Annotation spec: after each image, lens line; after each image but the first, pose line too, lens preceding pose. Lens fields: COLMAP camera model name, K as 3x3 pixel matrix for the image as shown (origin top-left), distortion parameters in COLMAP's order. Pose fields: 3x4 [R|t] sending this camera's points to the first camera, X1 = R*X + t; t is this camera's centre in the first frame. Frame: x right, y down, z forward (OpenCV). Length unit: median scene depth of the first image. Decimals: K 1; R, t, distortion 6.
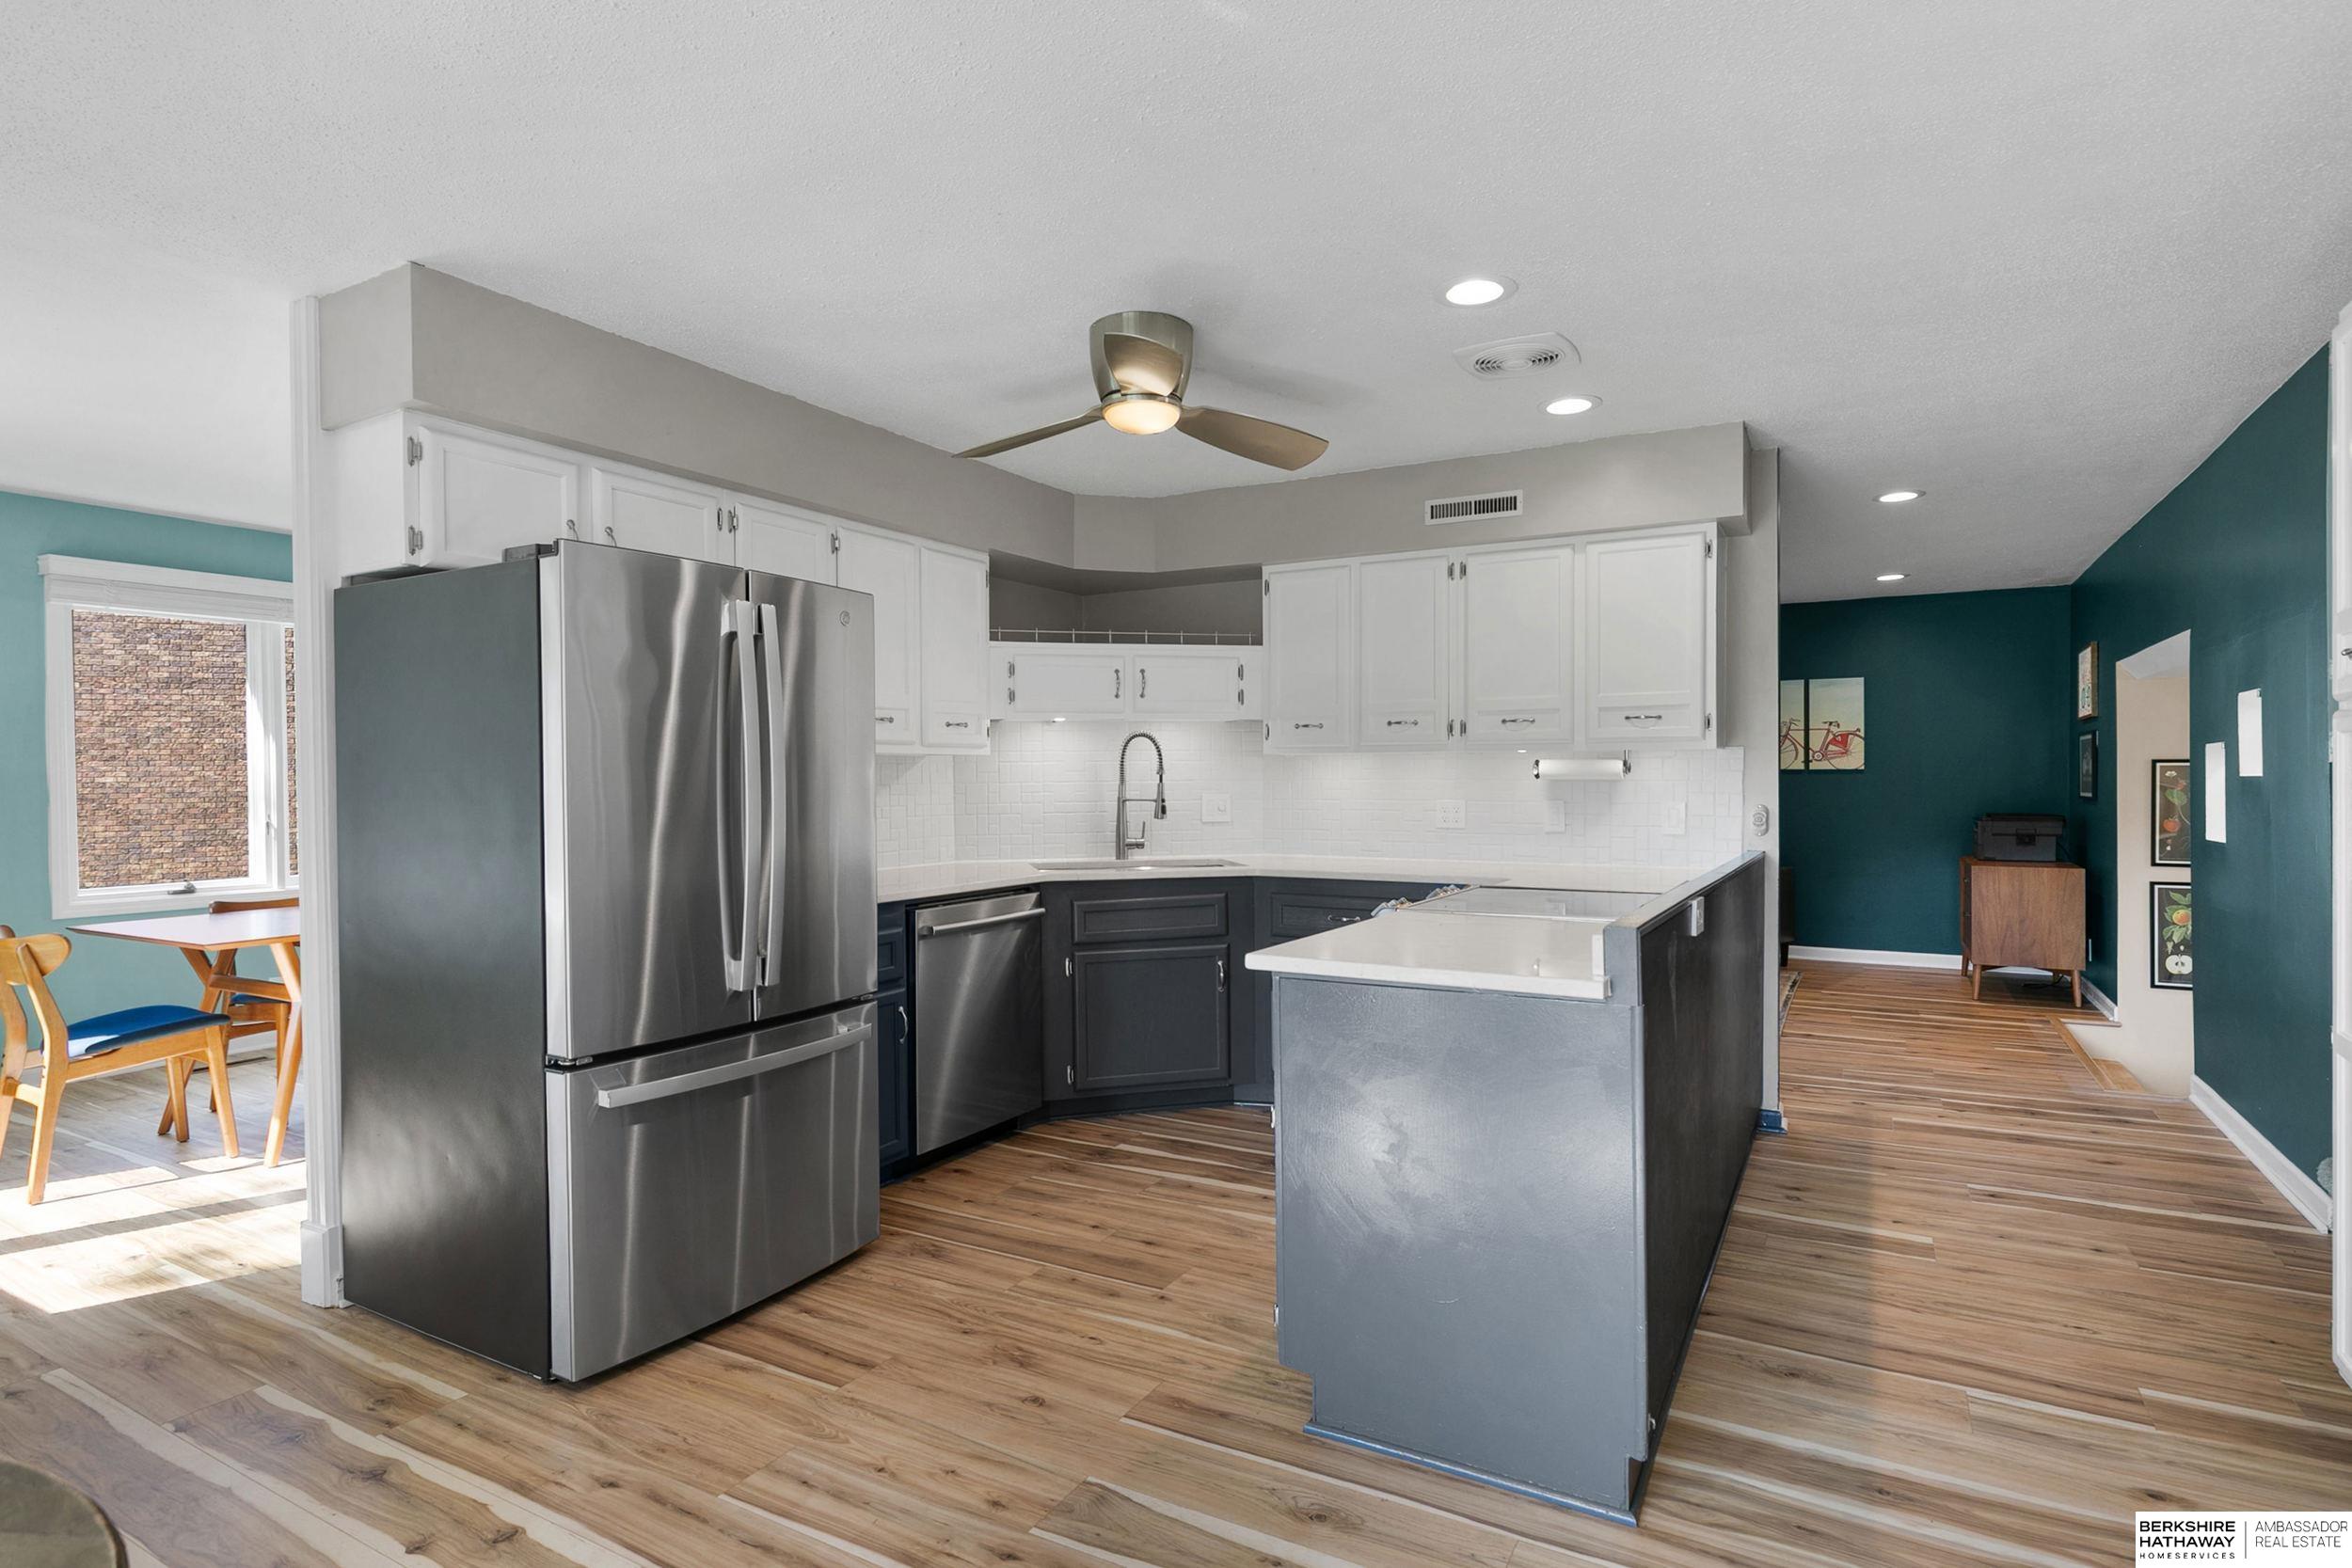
lens RADIAL K [[1134.7, 0, 1206.4], [0, 1134.7, 782.9], [0, 0, 1]] dist [0.000277, -0.000625]
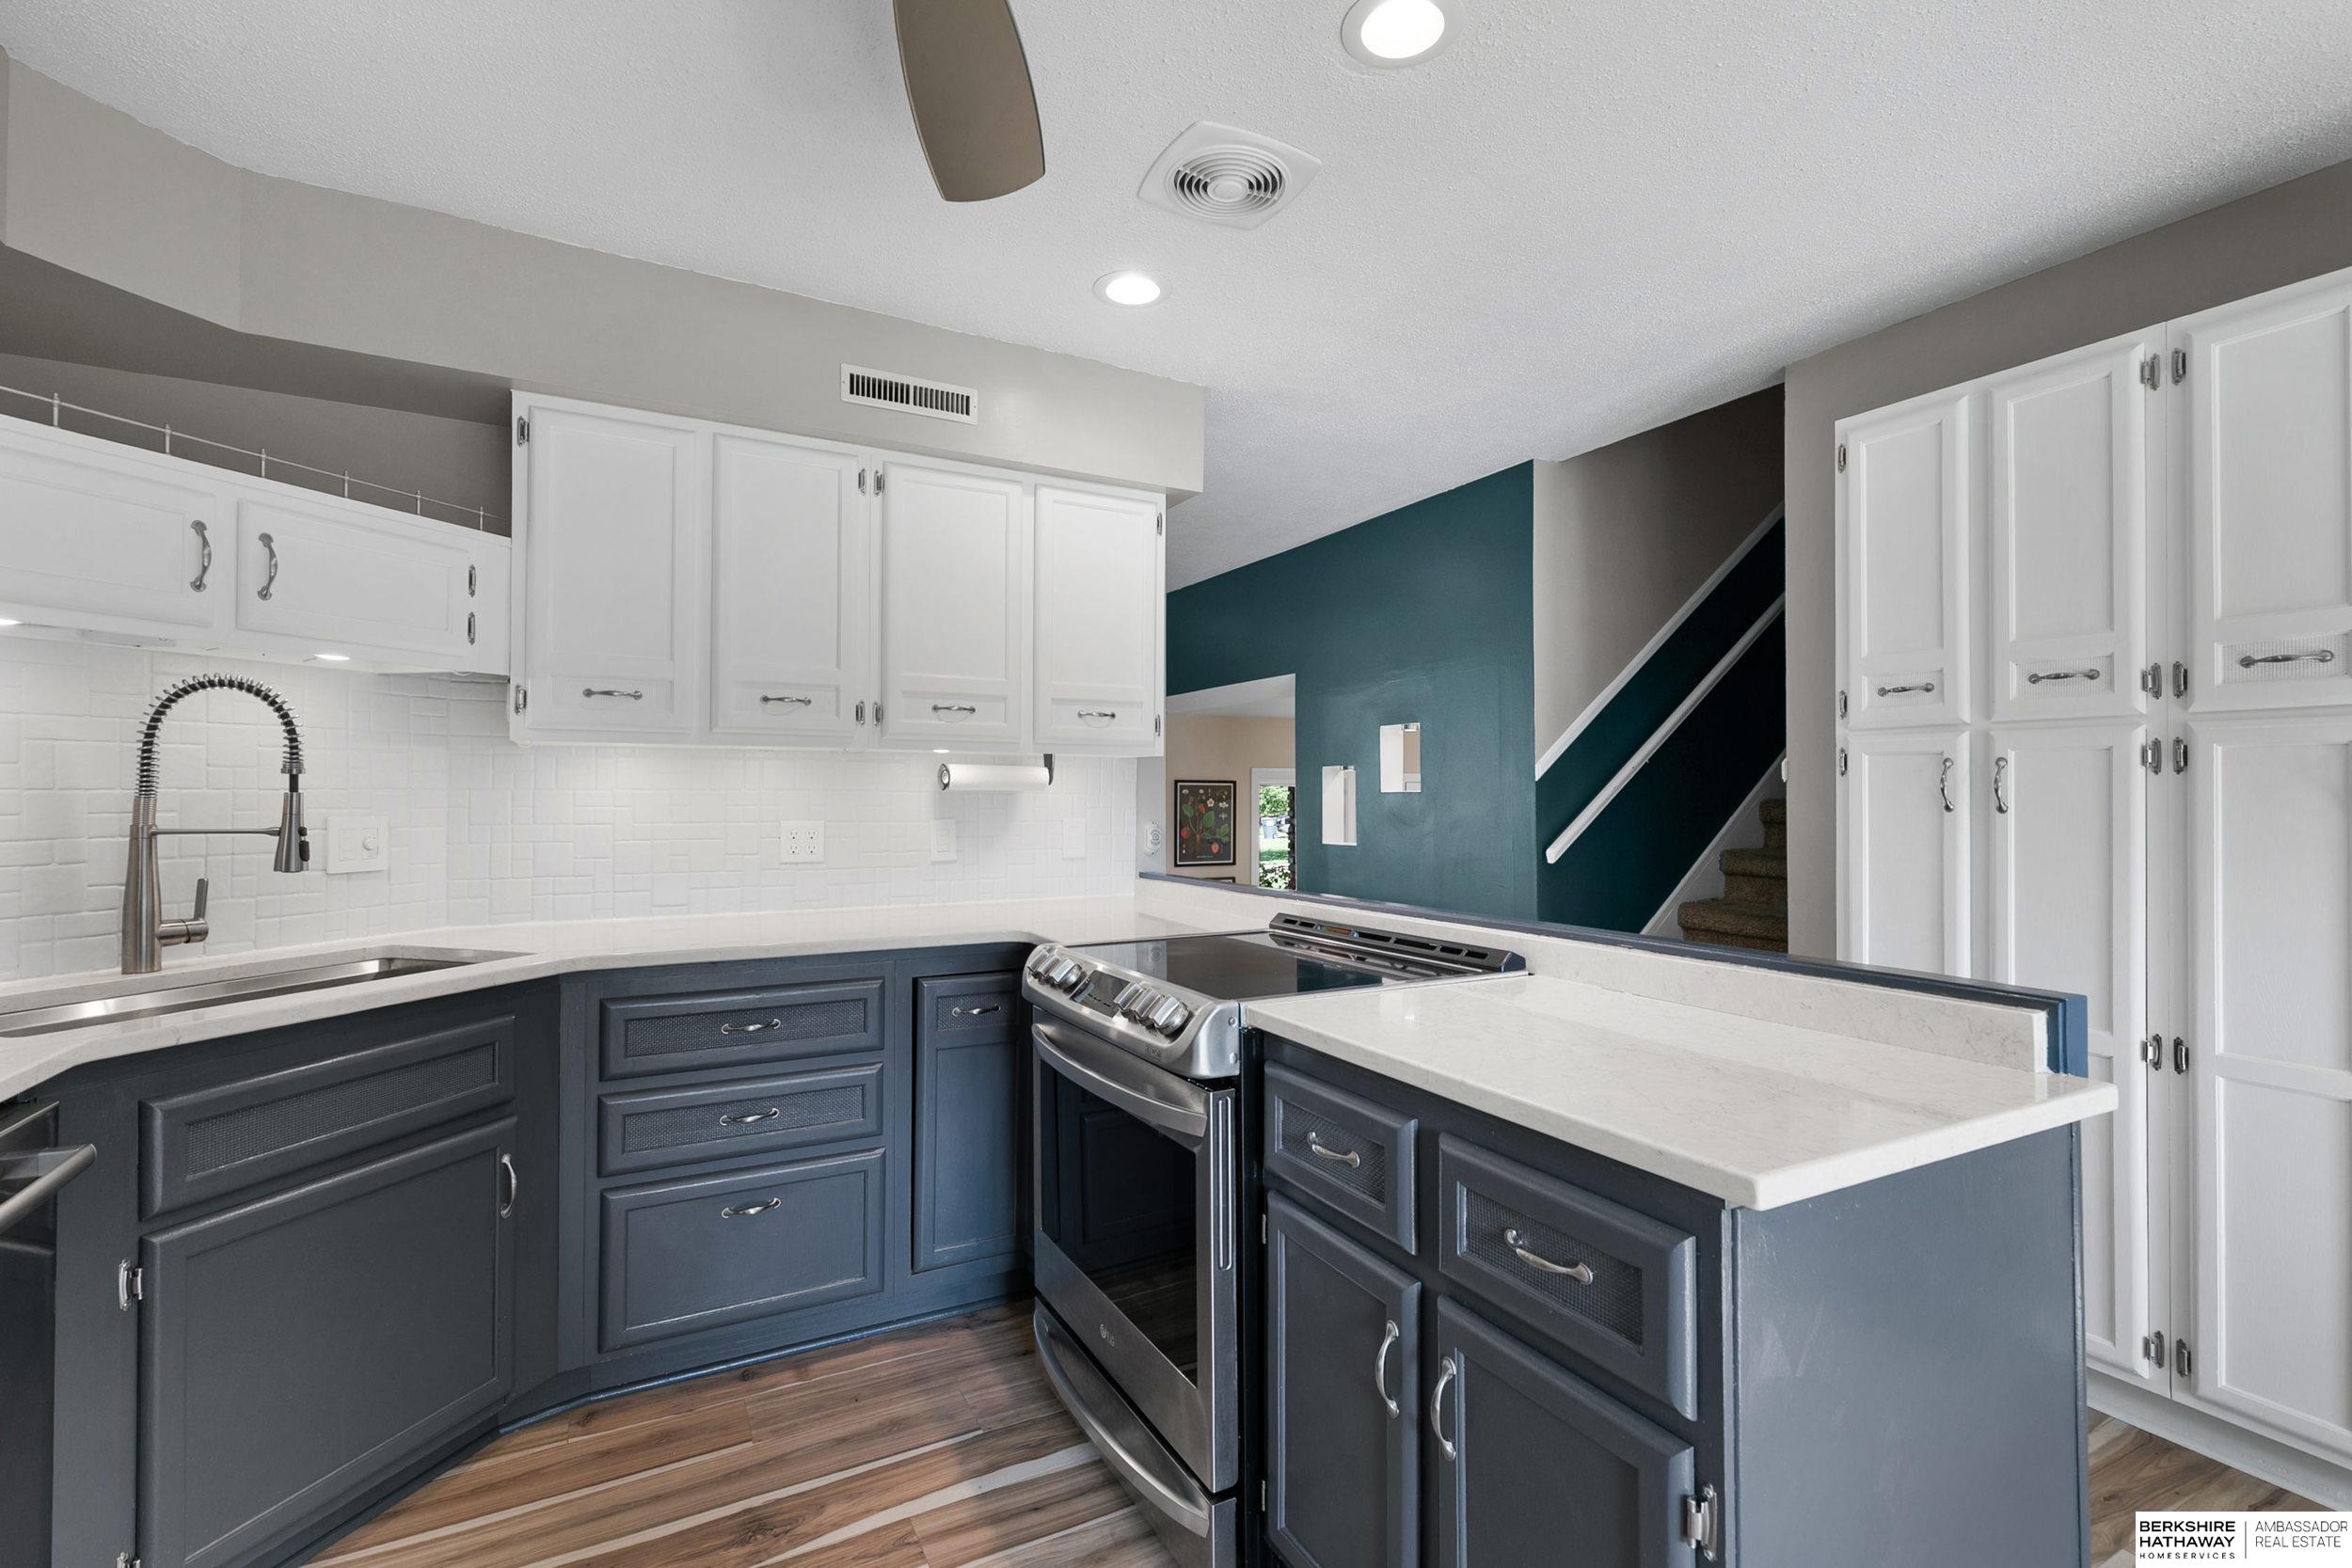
lens RADIAL K [[1105.0, 0, 1184.3], [0, 1105.0, 784.6], [0, 0, 1]] dist [0.021655, 0.000178]
pose [[0.568716, 0.011665, 0.822451, -0.206921], [0.000183, 0.999898, -0.014309, 0.003355], [-0.822534, 0.008288, 0.568656, 0.450125]]
